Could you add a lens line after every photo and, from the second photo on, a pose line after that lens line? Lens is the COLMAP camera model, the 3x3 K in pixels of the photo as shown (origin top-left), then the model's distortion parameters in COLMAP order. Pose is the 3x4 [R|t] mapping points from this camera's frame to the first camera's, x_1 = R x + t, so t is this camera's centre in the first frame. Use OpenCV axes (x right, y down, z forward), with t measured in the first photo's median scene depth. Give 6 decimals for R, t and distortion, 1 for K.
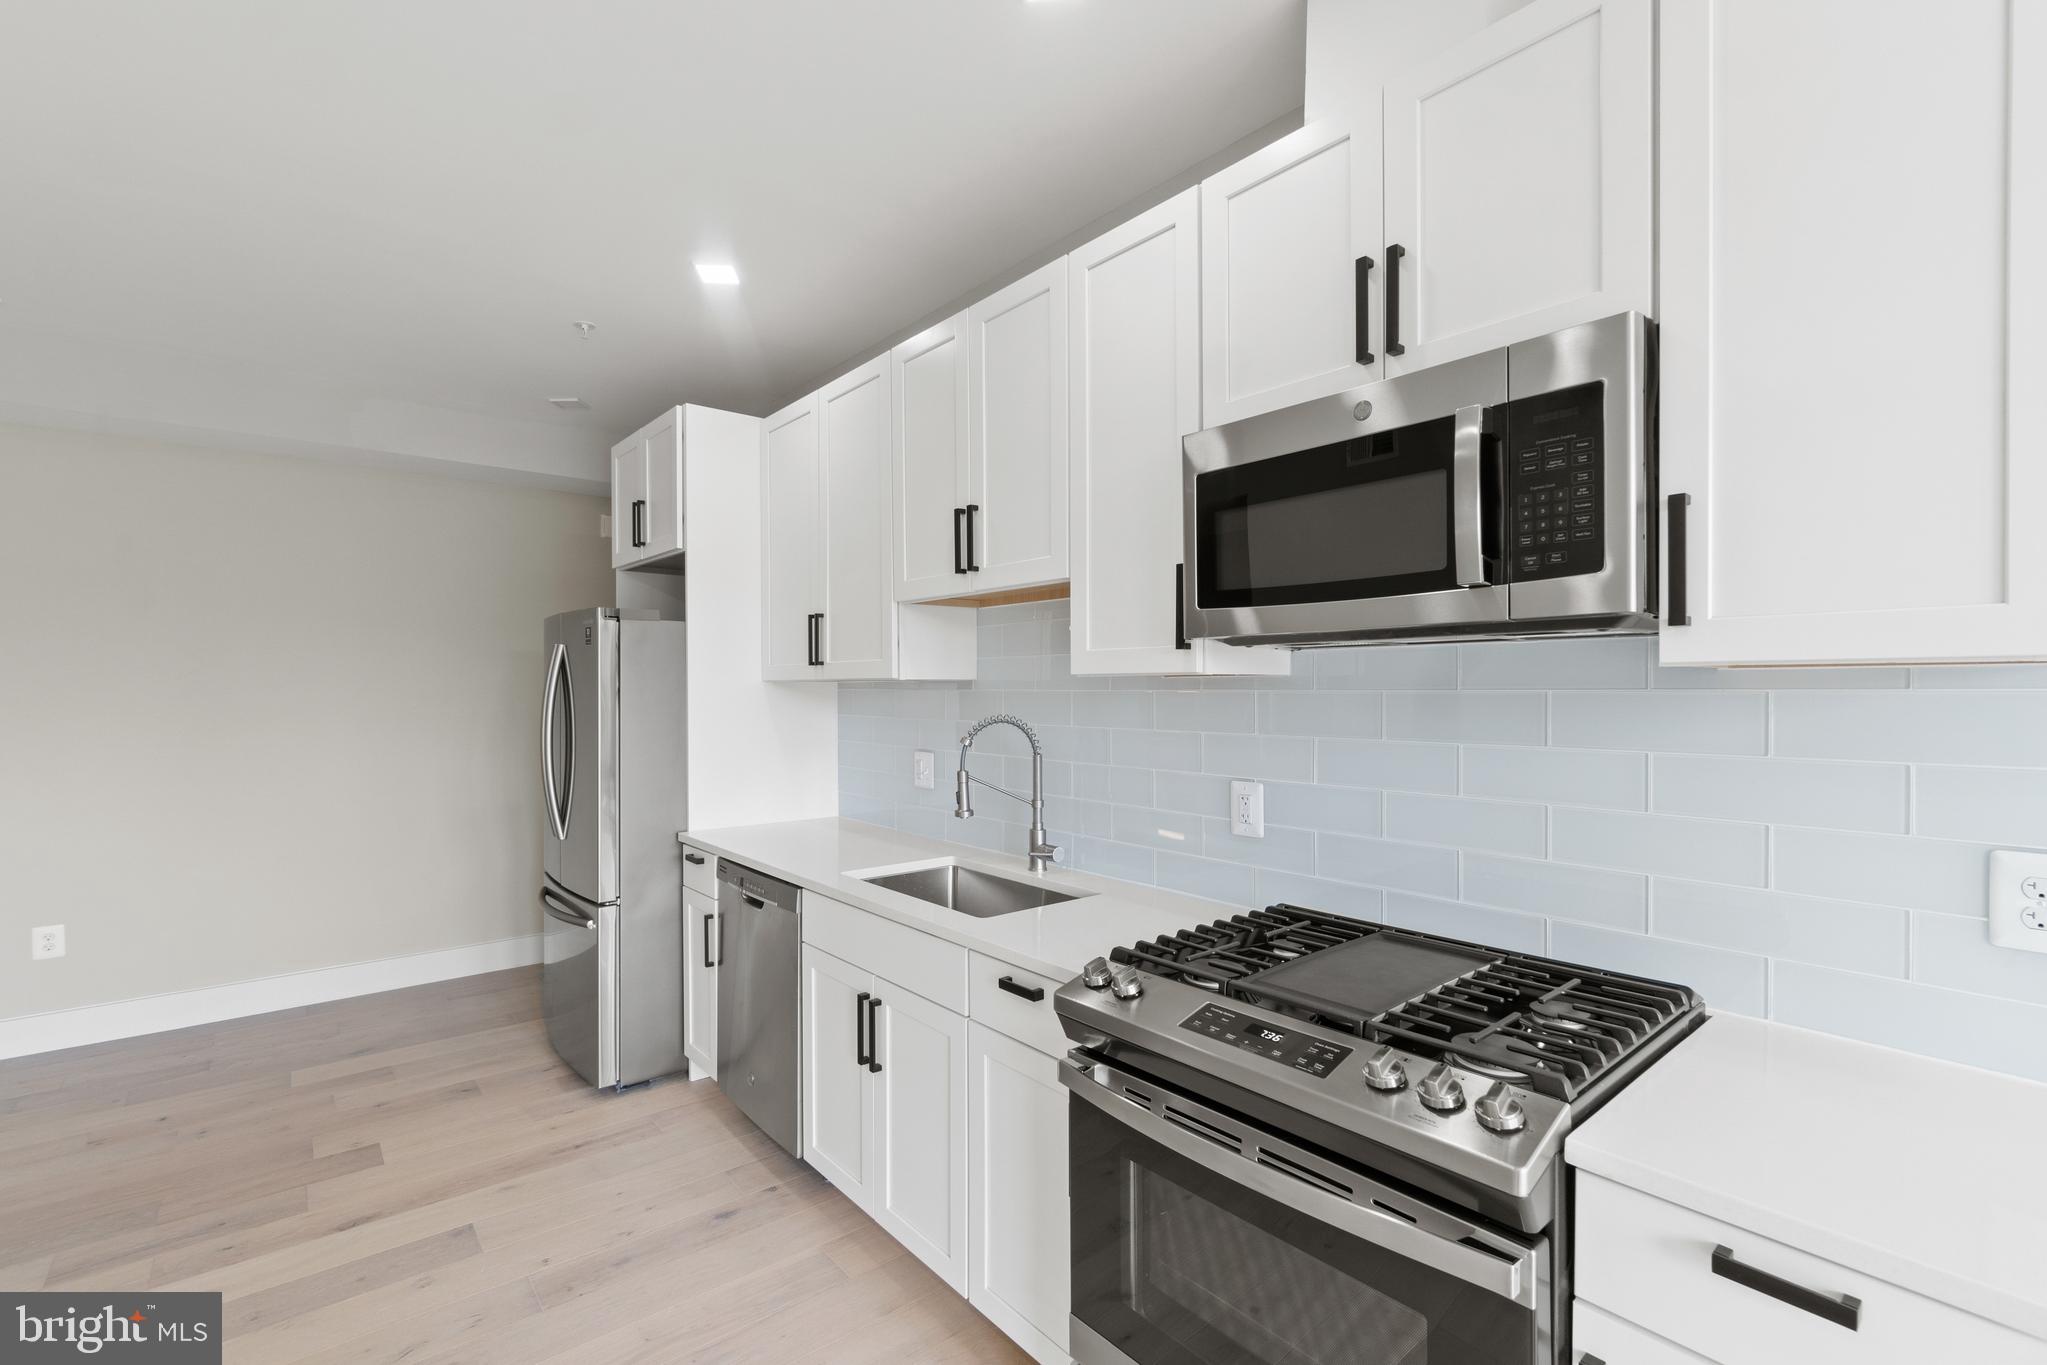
lens RADIAL K [[908.9, 0, 995.6], [0, 908.9, 698.5], [0, 0, 1]] dist [-0.001723, 0.000047]
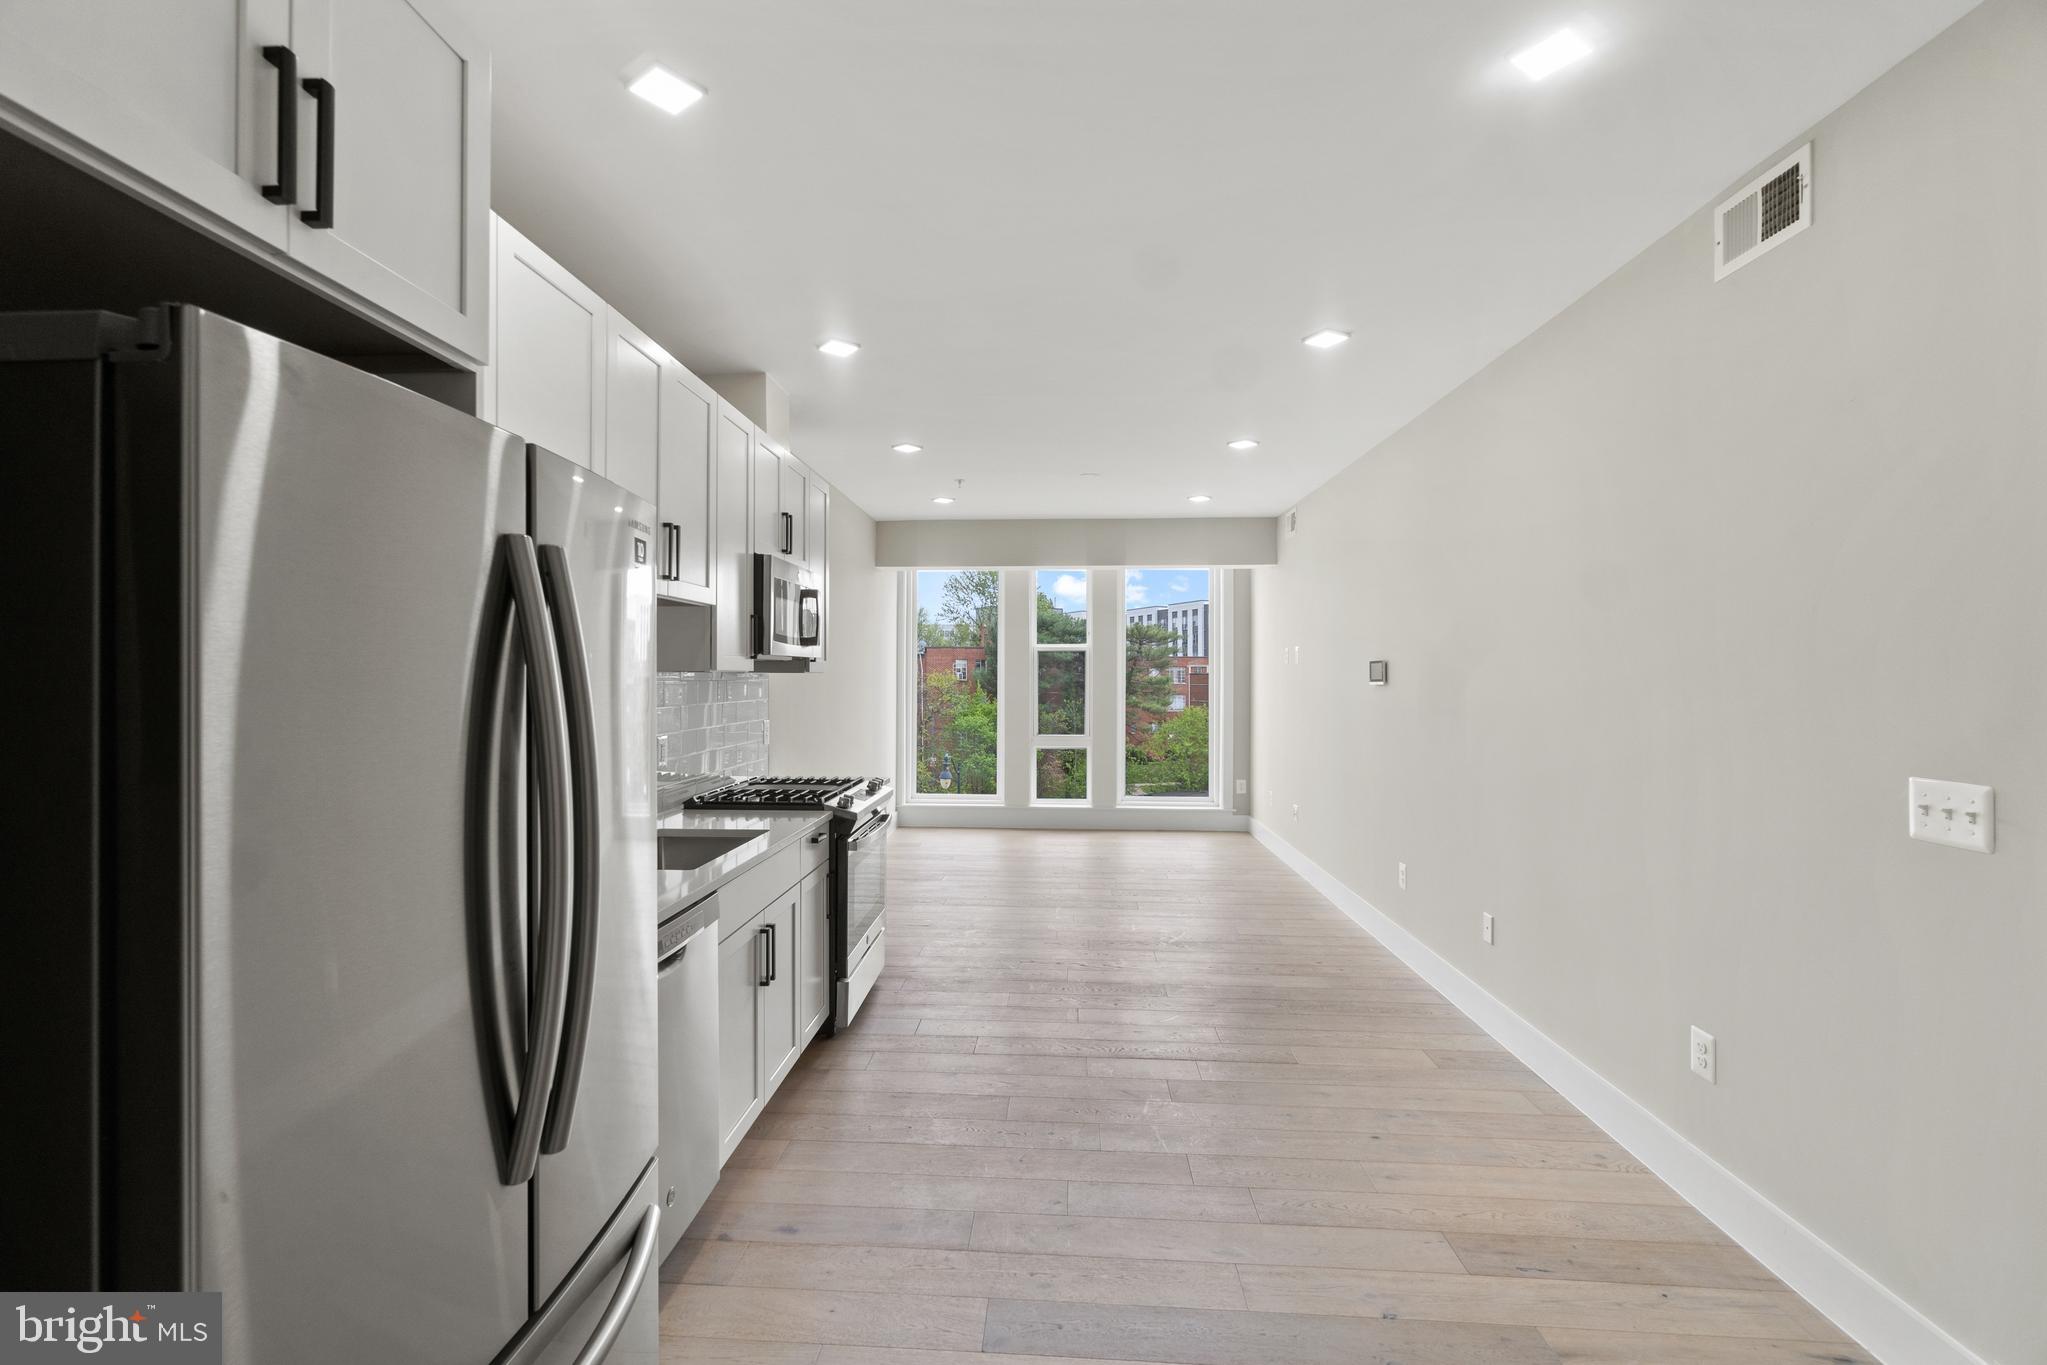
lens RADIAL K [[883.8, 0, 1003.9], [0, 883.8, 674.7], [0, 0, 1]] dist [-0.000958, 0.000594]
pose [[-0.735289, 0.002703, 0.677748, -0.954900], [0.008632, 0.999948, 0.005378, -0.017357], [-0.677698, 0.009805, -0.735275, 1.326021]]
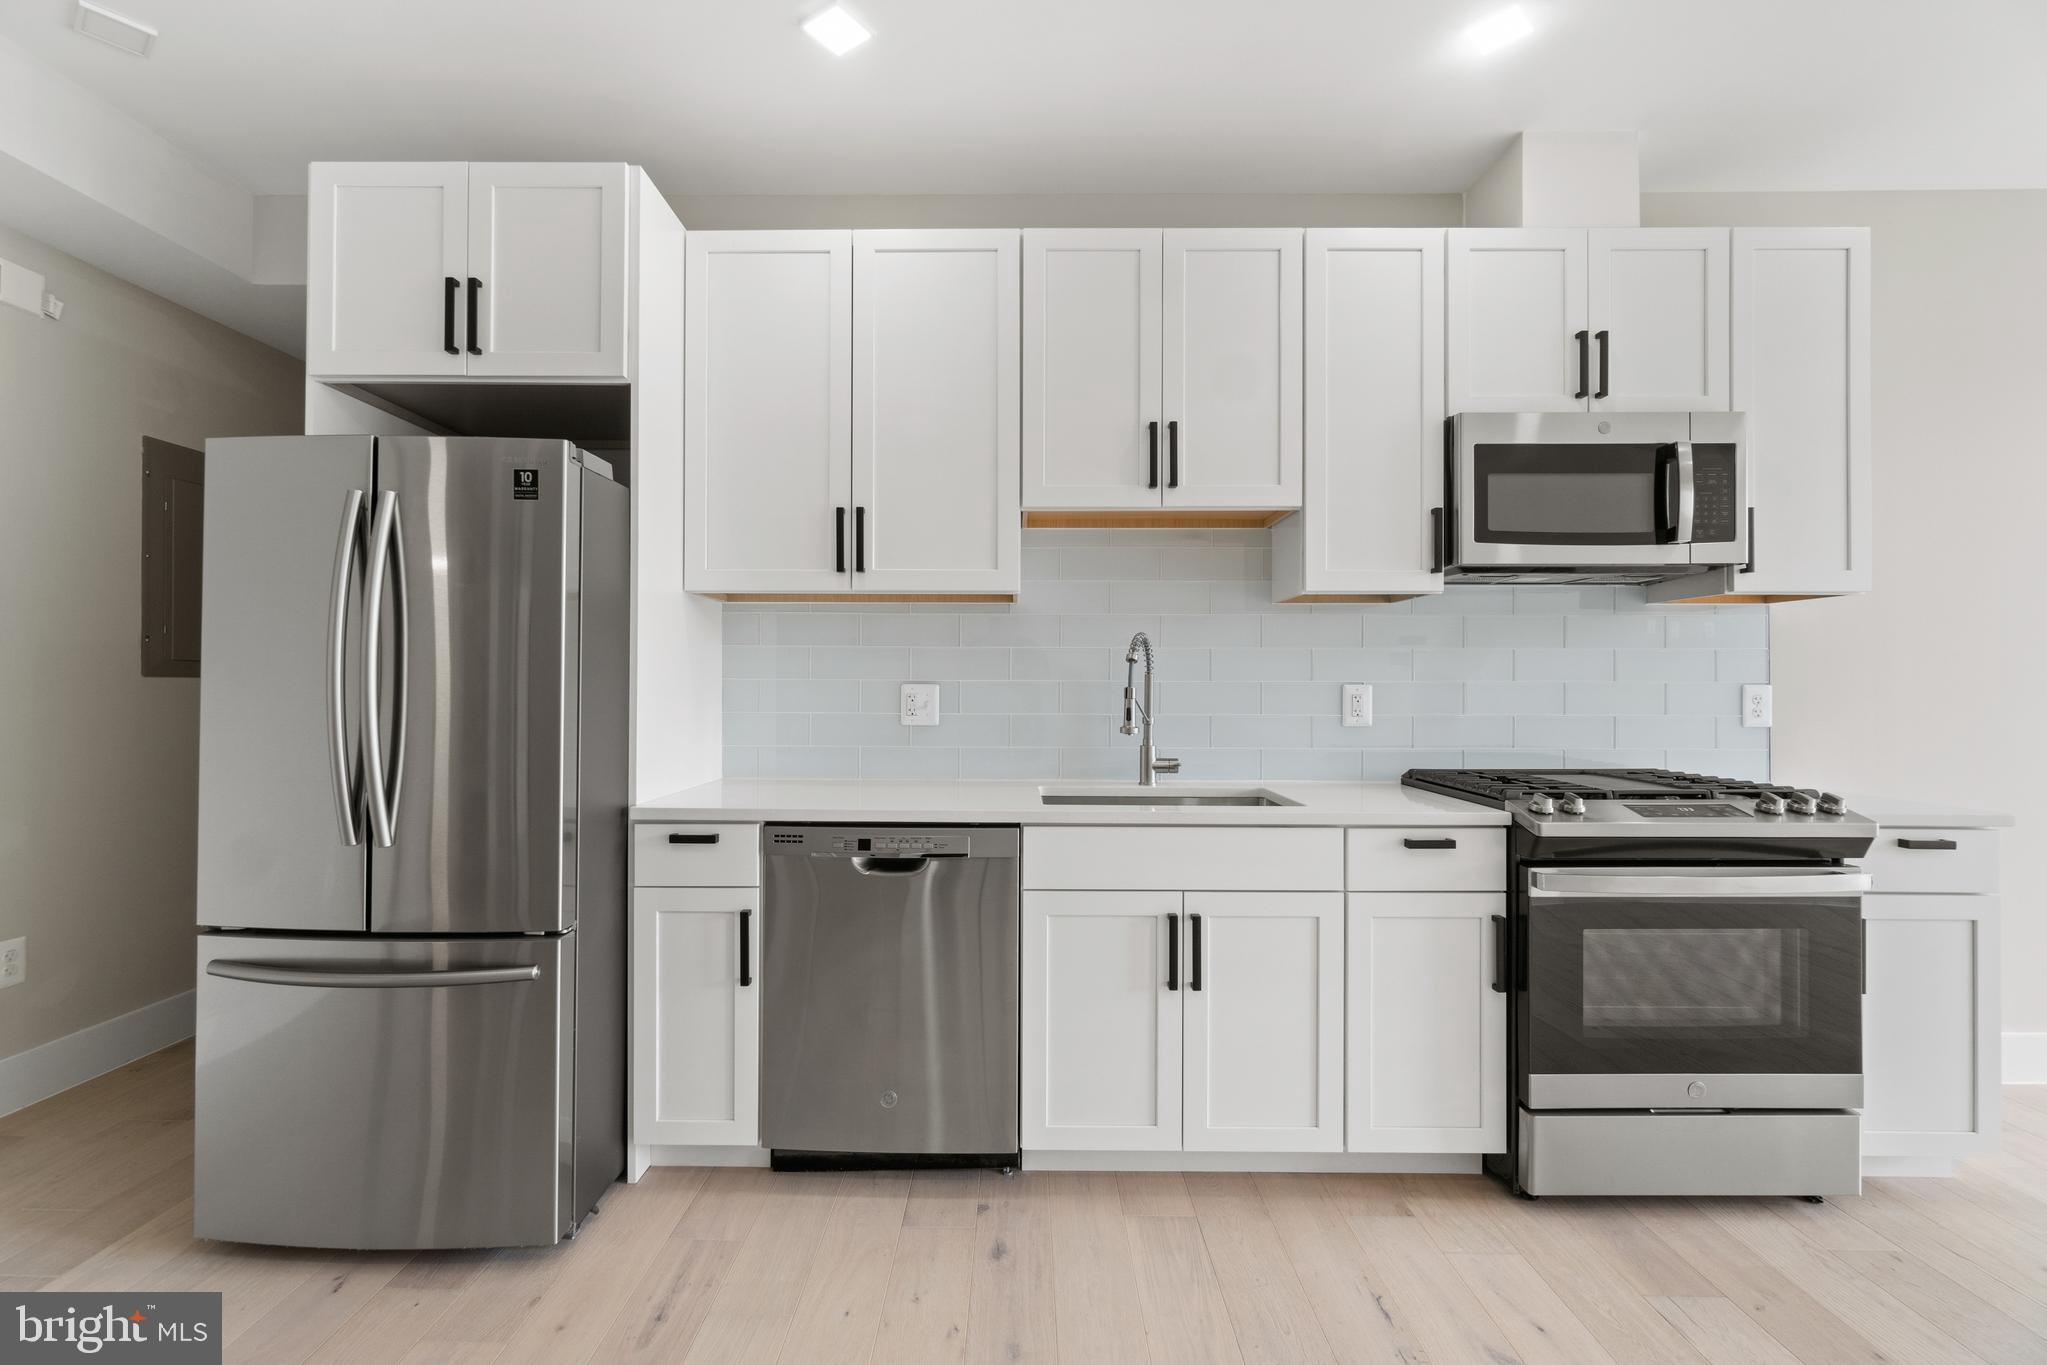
lens RADIAL K [[883.5, 0, 1015.0], [0, 883.5, 681.2], [0, 0, 1]] dist [-0.001324, 0.000077]
pose [[0.633340, 0.006484, 0.773846, -0.766277], [0.005668, 0.999899, -0.013016, 0.075804], [-0.773853, 0.012630, 0.633240, 0.435238]]
